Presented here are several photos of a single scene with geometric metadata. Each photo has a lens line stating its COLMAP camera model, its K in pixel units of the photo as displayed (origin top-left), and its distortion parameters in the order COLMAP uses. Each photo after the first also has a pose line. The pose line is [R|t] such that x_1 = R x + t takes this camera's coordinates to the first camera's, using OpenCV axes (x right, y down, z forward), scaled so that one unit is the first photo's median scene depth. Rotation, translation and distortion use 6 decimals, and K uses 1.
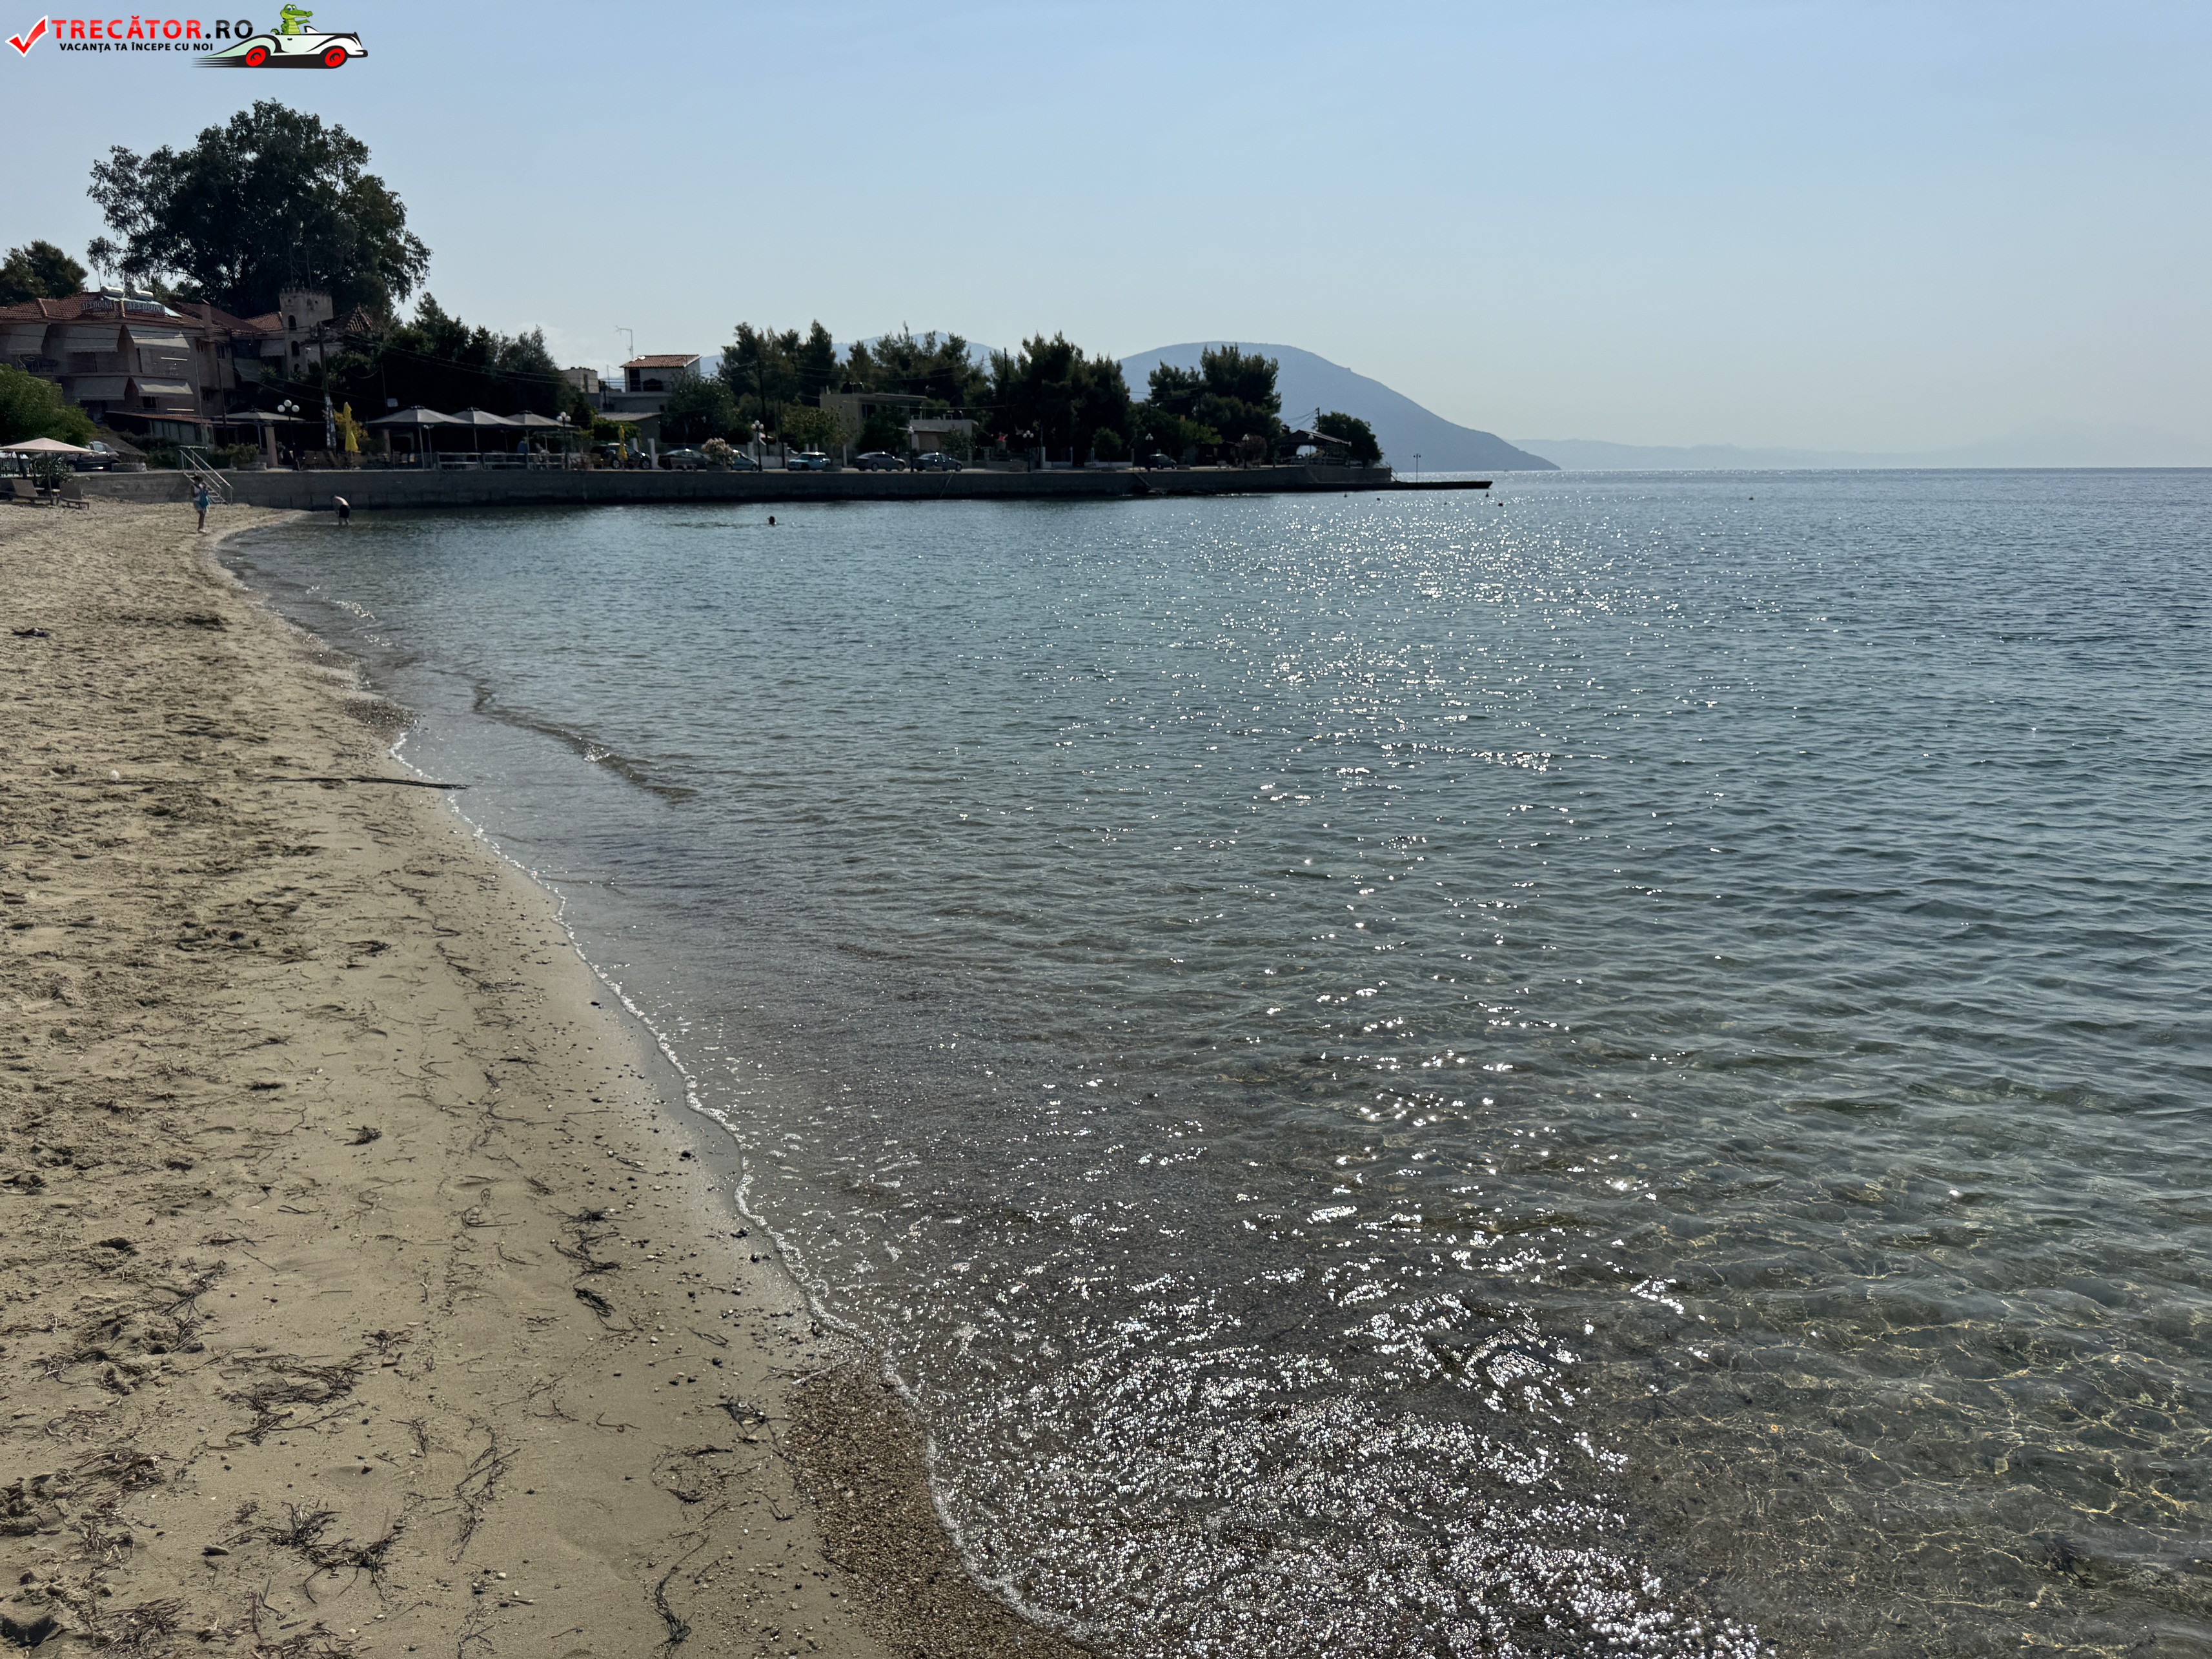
lens RADIAL K [[1574.9, 0, 1107.9], [0, 1574.9, 824.7], [0, 0, 1]] dist [0.020924, -0.019693]
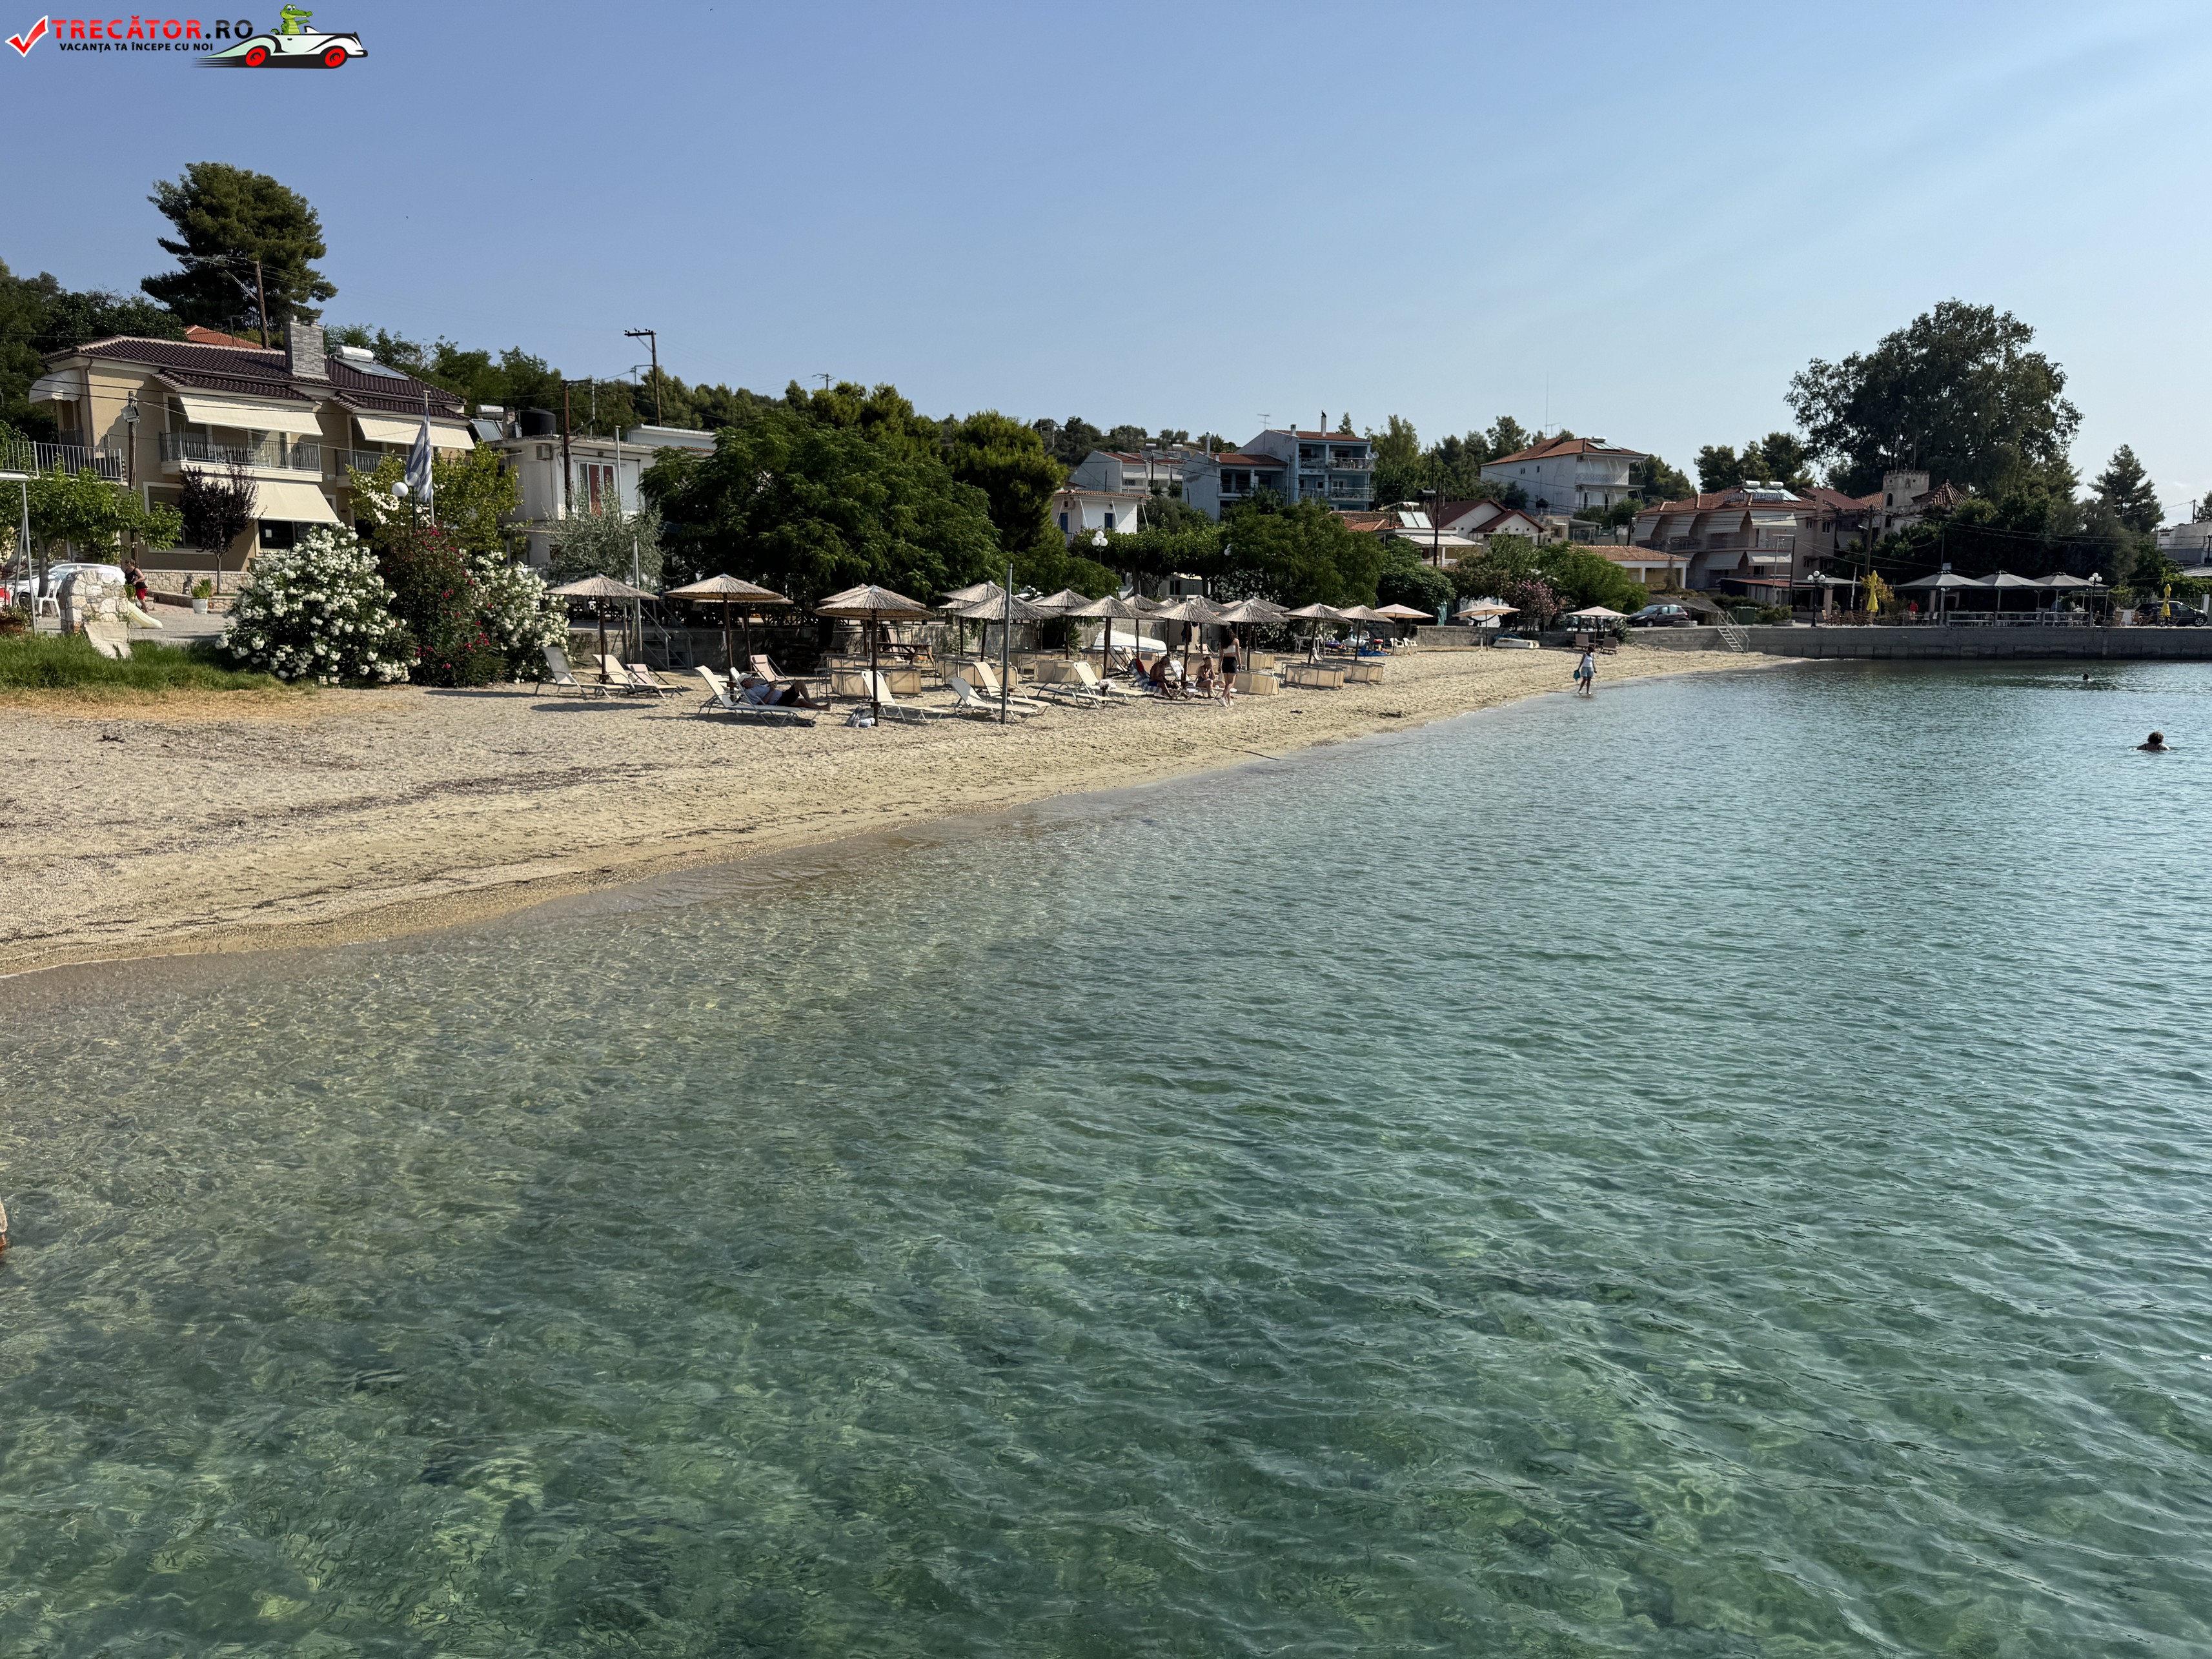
lens RADIAL K [[1584.2, 0, 1104.8], [0, 1584.2, 819.0], [0, 0, 1]] dist [0.045781, -0.075948]
pose [[0.539969, 0.113287, -0.834026, 0.998249], [-0.189133, 0.981891, 0.010922, 0.059594], [0.820159, 0.151845, 0.551617, -0.486455]]
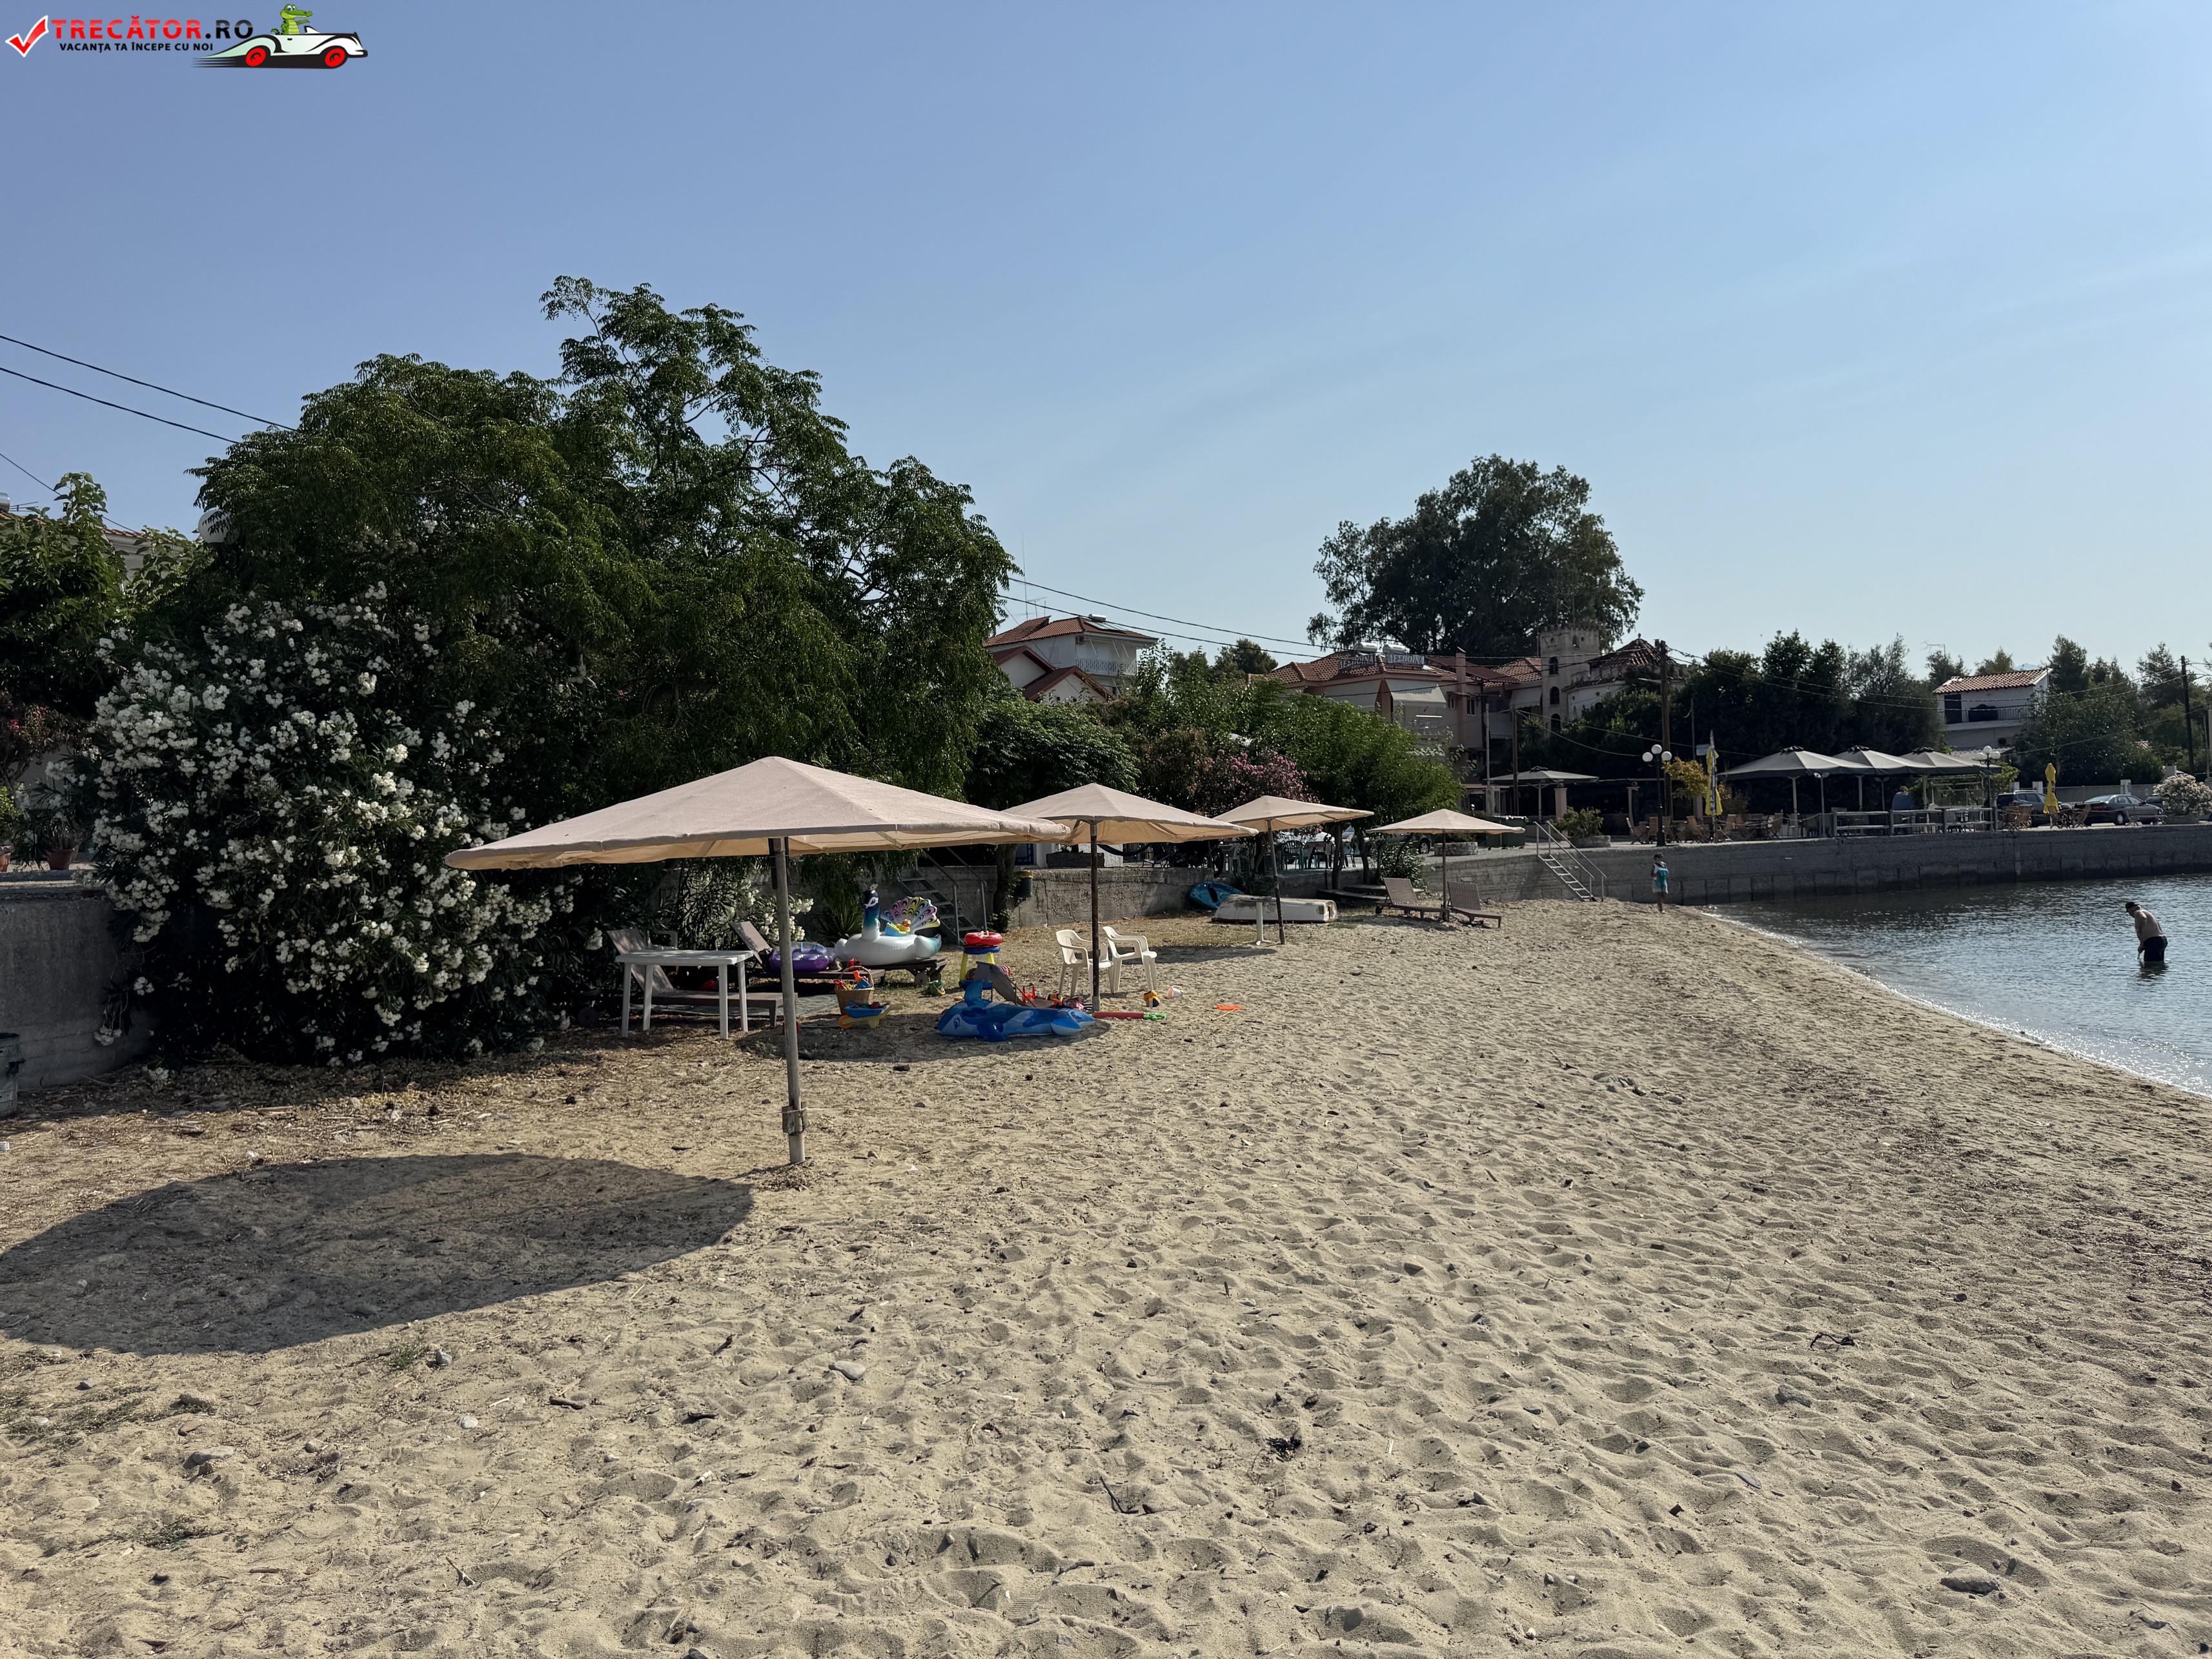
lens RADIAL K [[1516.1, 0, 1105.6], [0, 1516.1, 889.9], [0, 0, 1]] dist [0.156405, -0.300273]
pose [[0.805936, -0.003527, -0.591993, -1.287724], [-0.102603, 0.984017, -0.145545, -0.349069], [0.583044, 0.178040, 0.792692, 1.409268]]
